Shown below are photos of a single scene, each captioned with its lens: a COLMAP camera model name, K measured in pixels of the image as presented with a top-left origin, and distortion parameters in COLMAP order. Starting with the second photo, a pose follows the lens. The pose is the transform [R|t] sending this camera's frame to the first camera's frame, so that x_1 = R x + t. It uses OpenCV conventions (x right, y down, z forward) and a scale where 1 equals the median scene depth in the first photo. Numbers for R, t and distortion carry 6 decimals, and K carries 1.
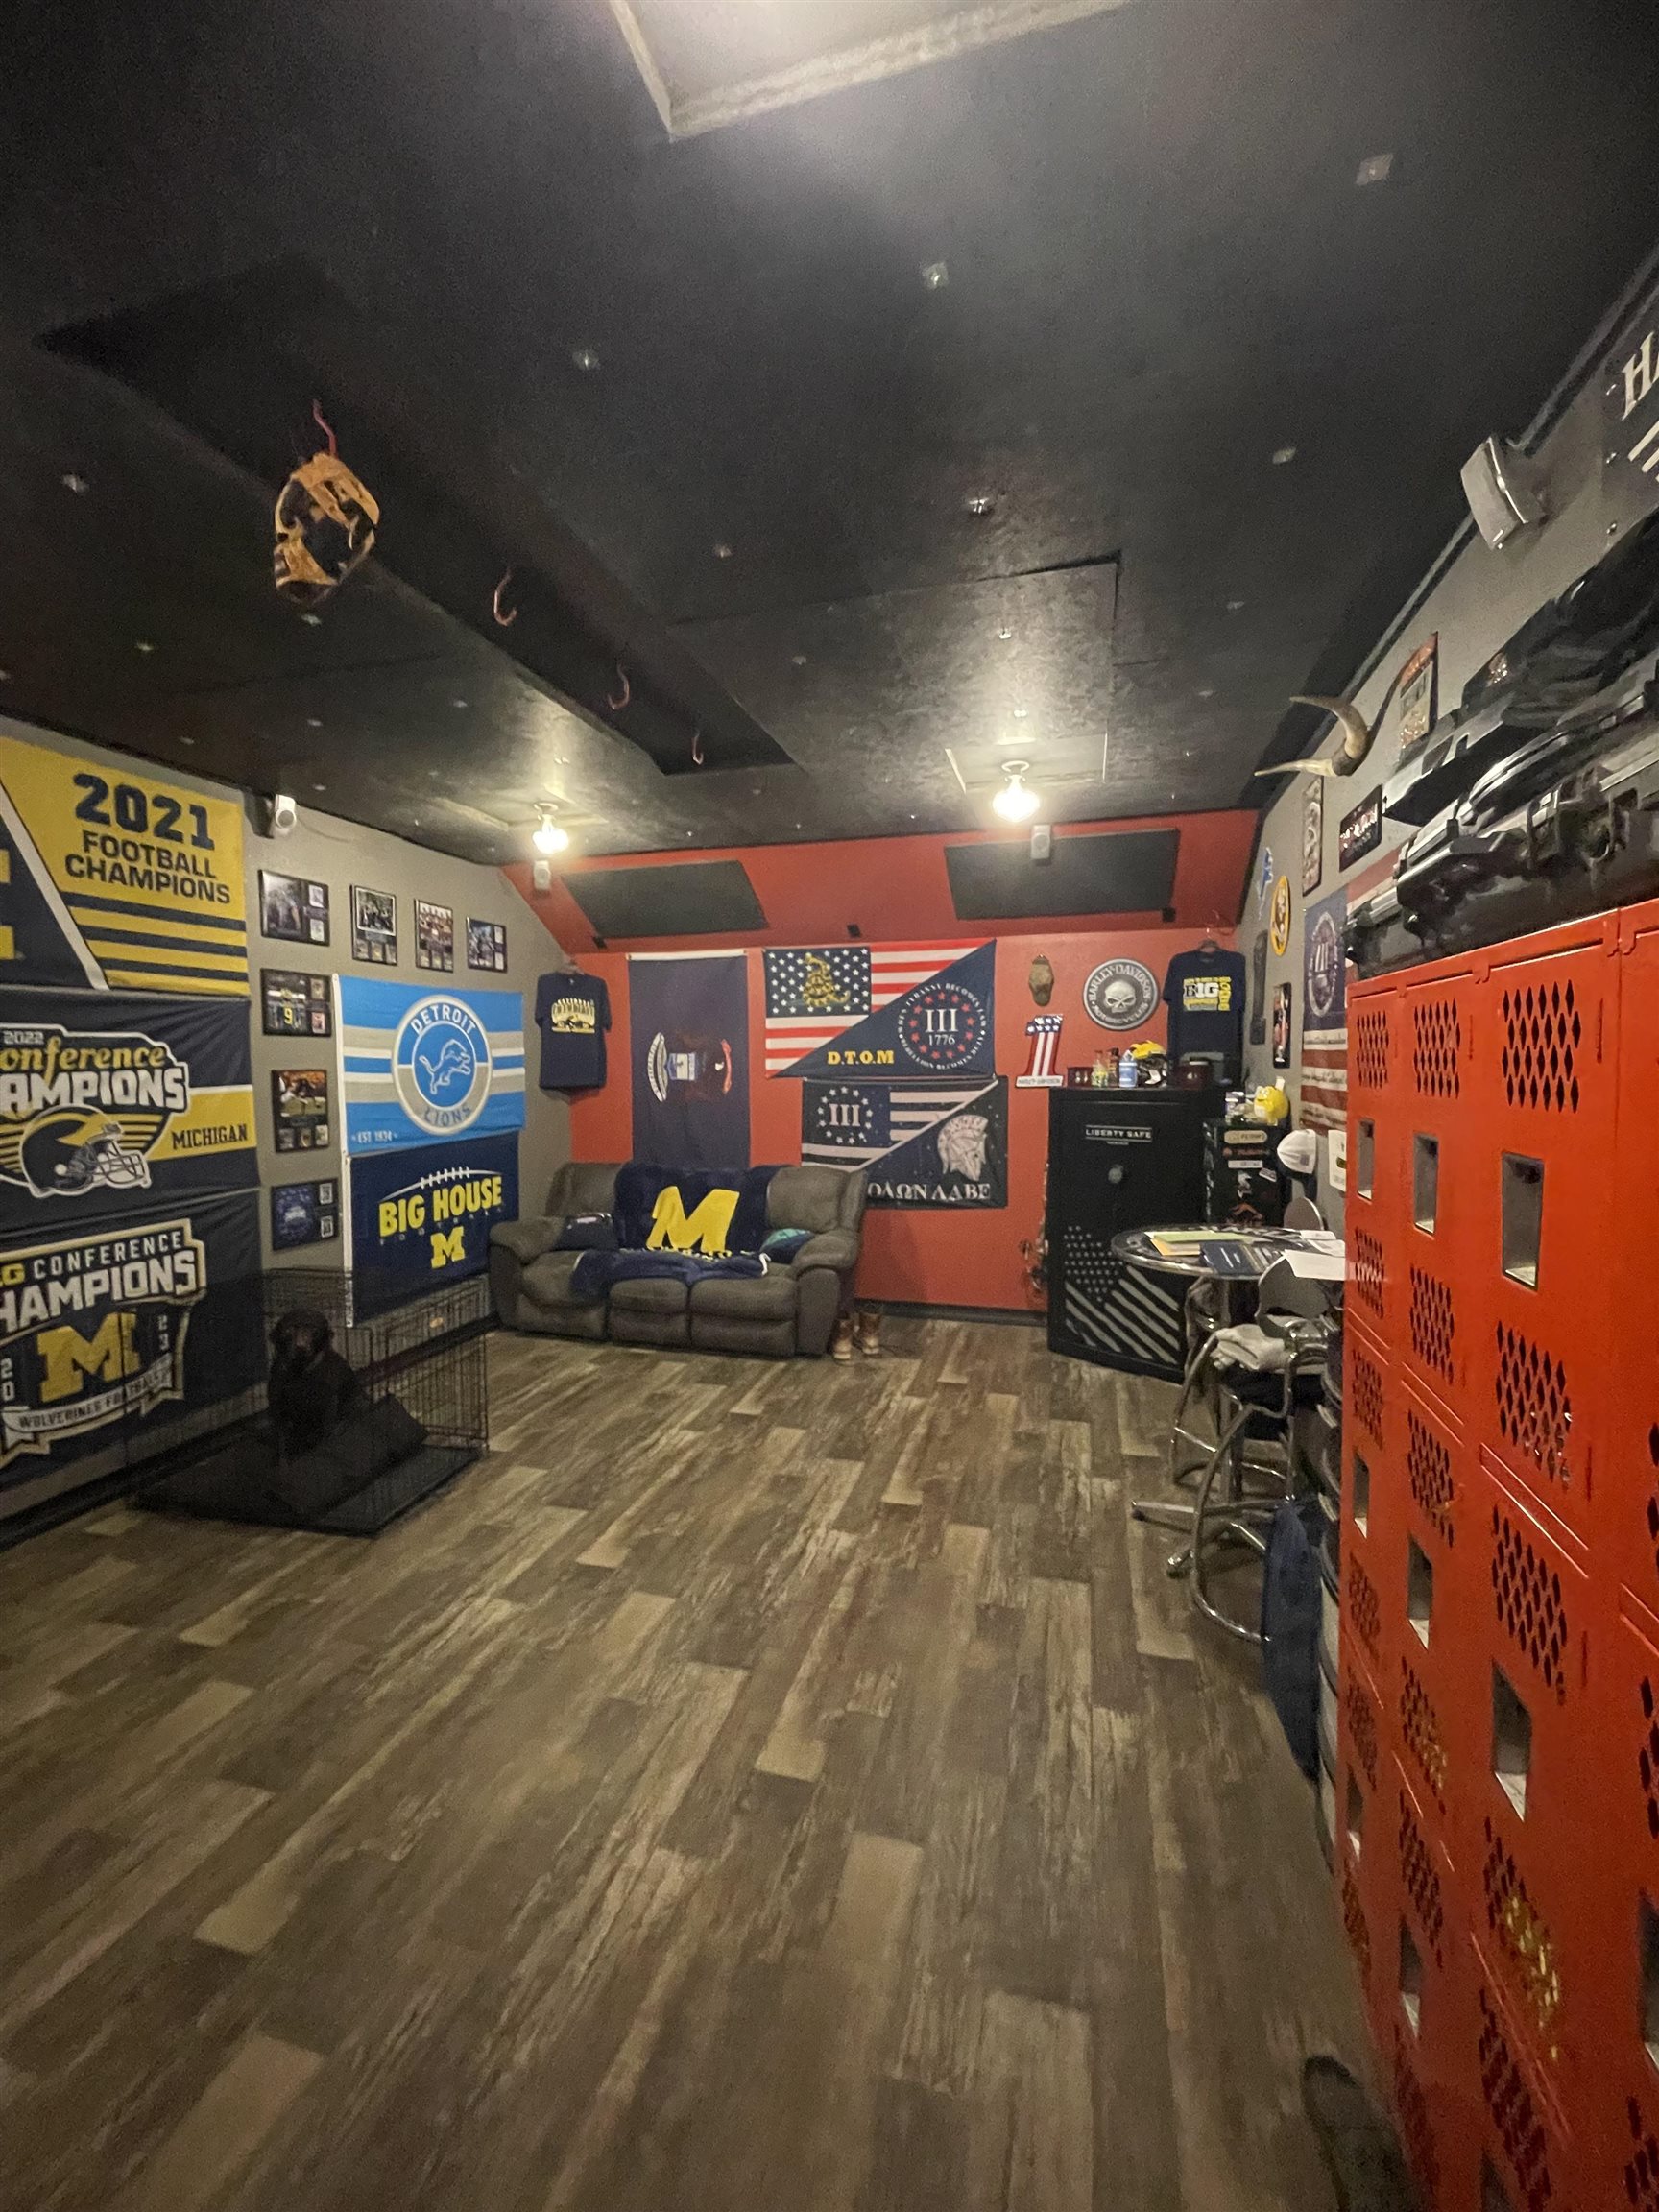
lens RADIAL K [[896.6, 0, 844.9], [0, 896.6, 1102.8], [0, 0, 1]] dist [0.000601, -0.000021]
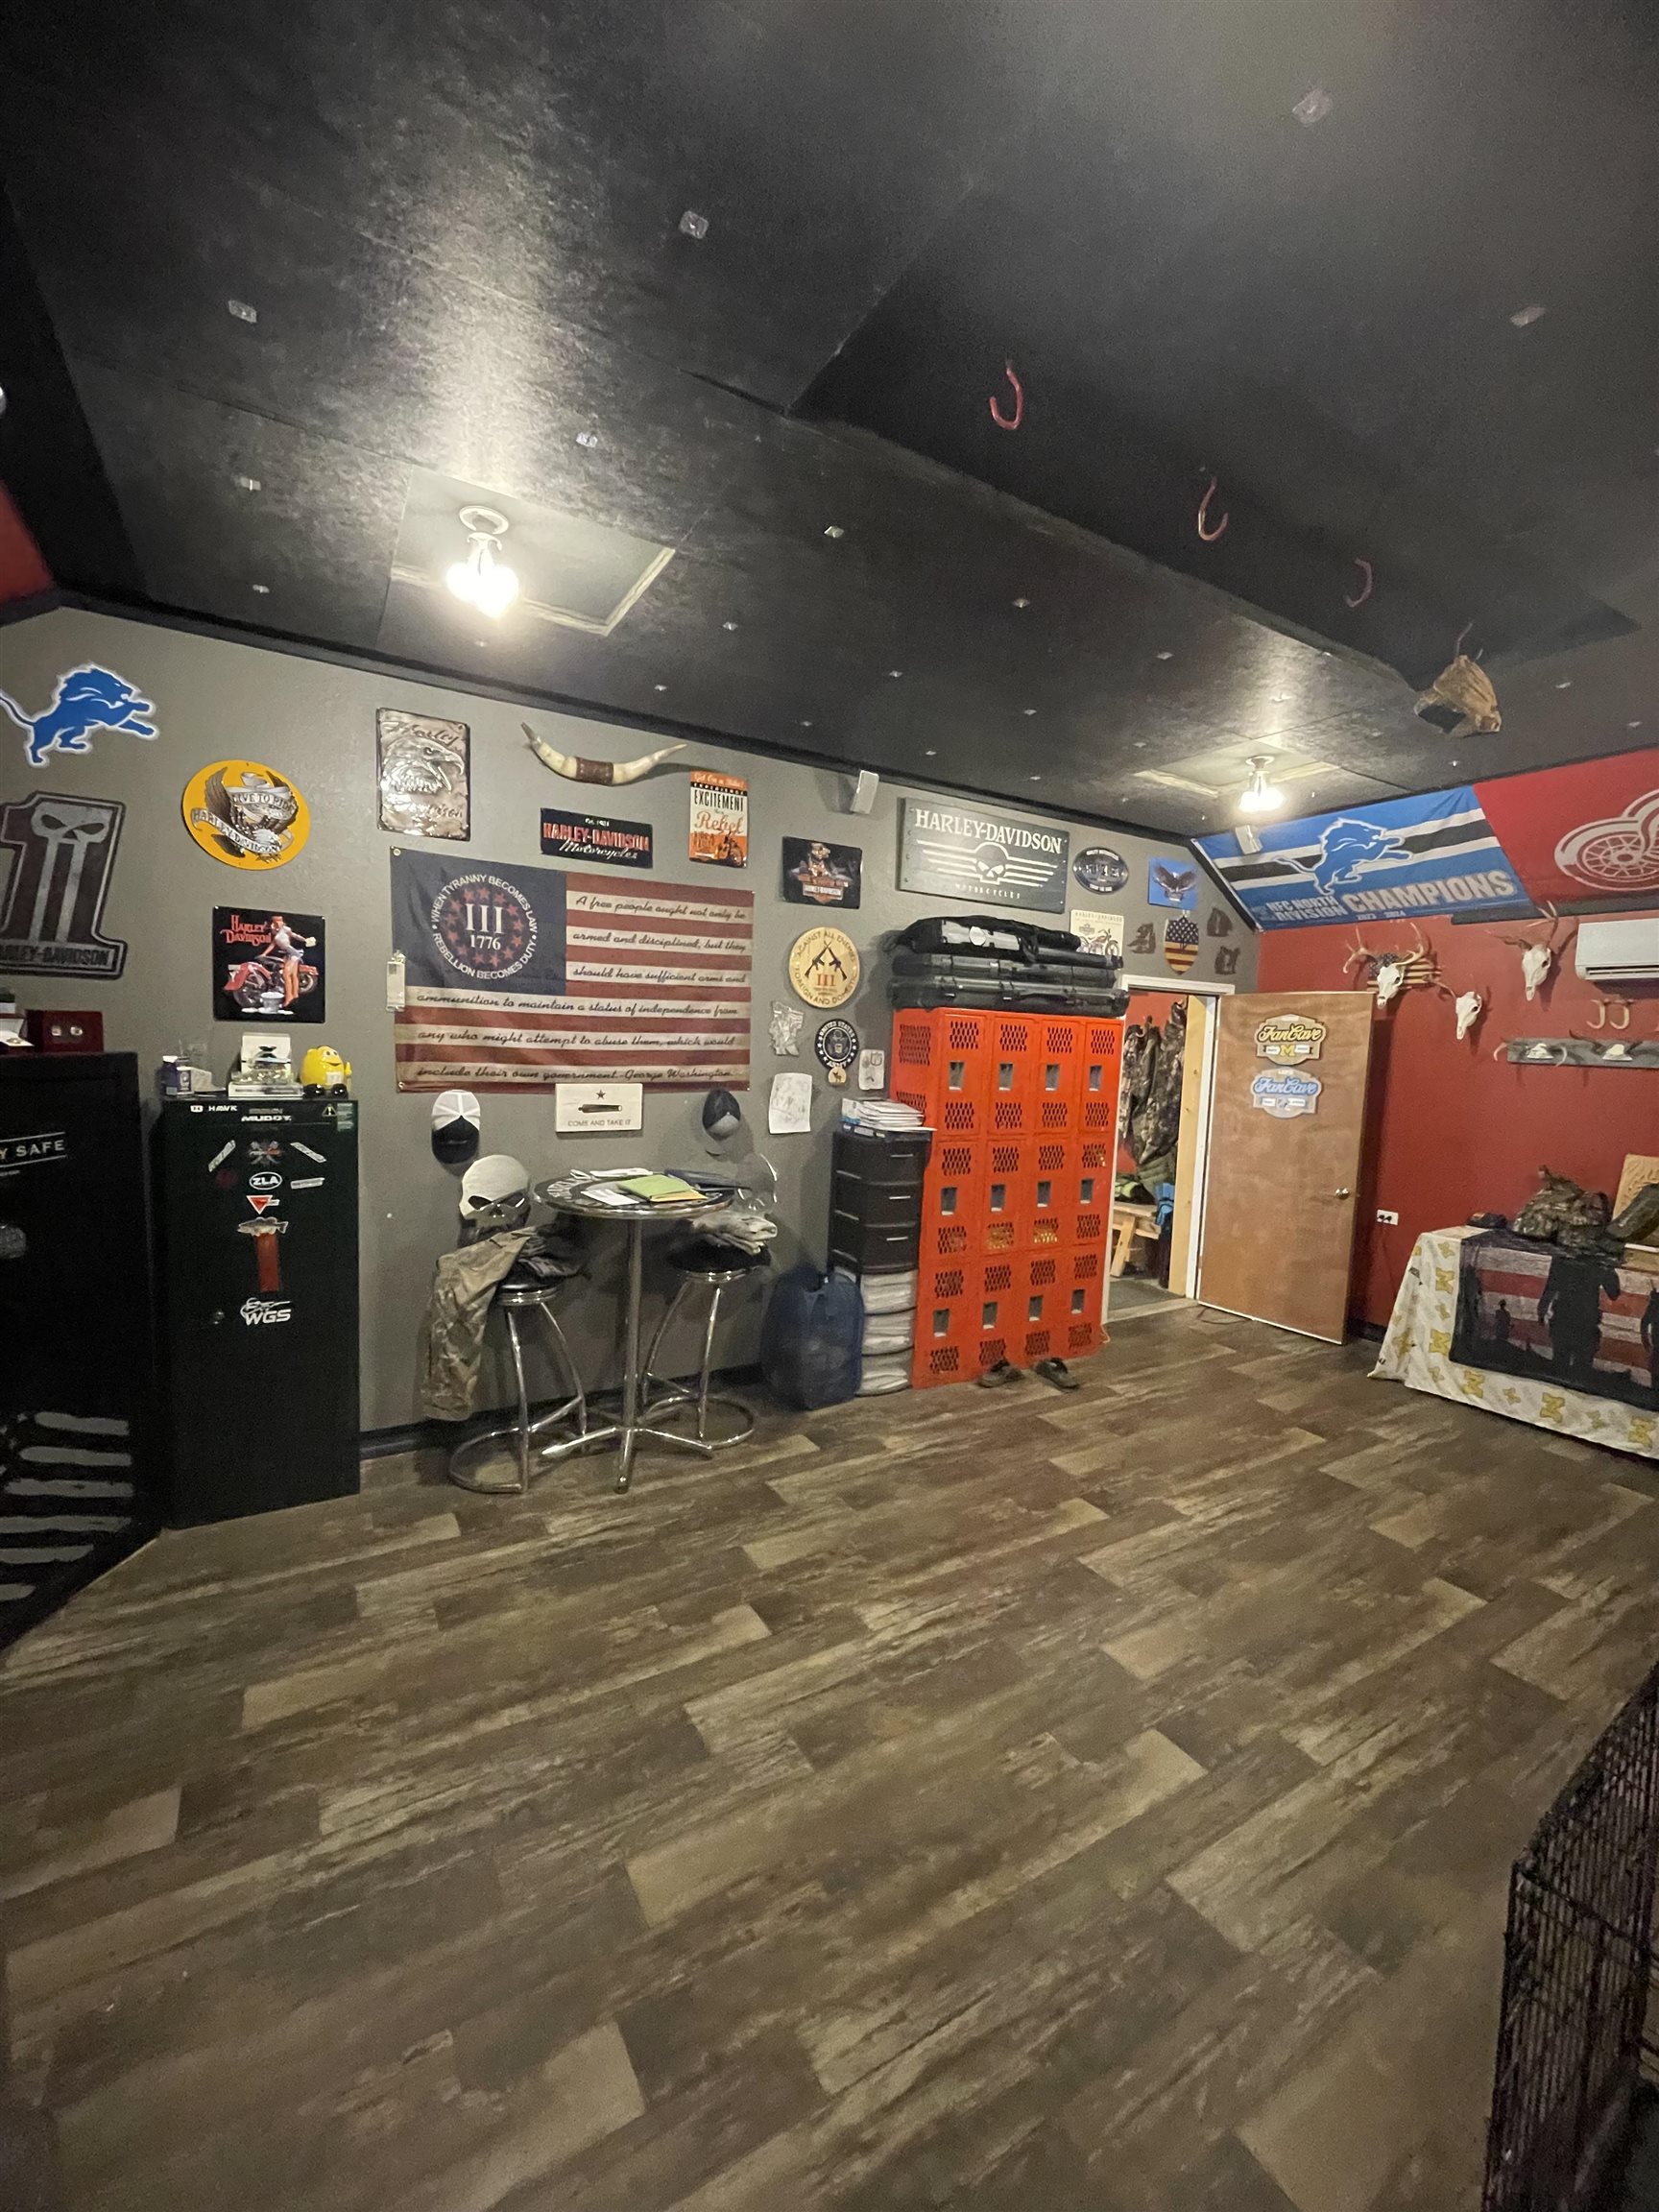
lens RADIAL K [[896.6, 0, 847.5], [0, 896.6, 1112.0], [0, 0, 1]] dist [0.000601, -0.000021]
pose [[-0.727654, -0.080285, 0.681229, -0.480863], [-0.005356, 0.993762, 0.111397, -0.057154], [-0.685923, 0.077410, -0.723545, 1.501507]]
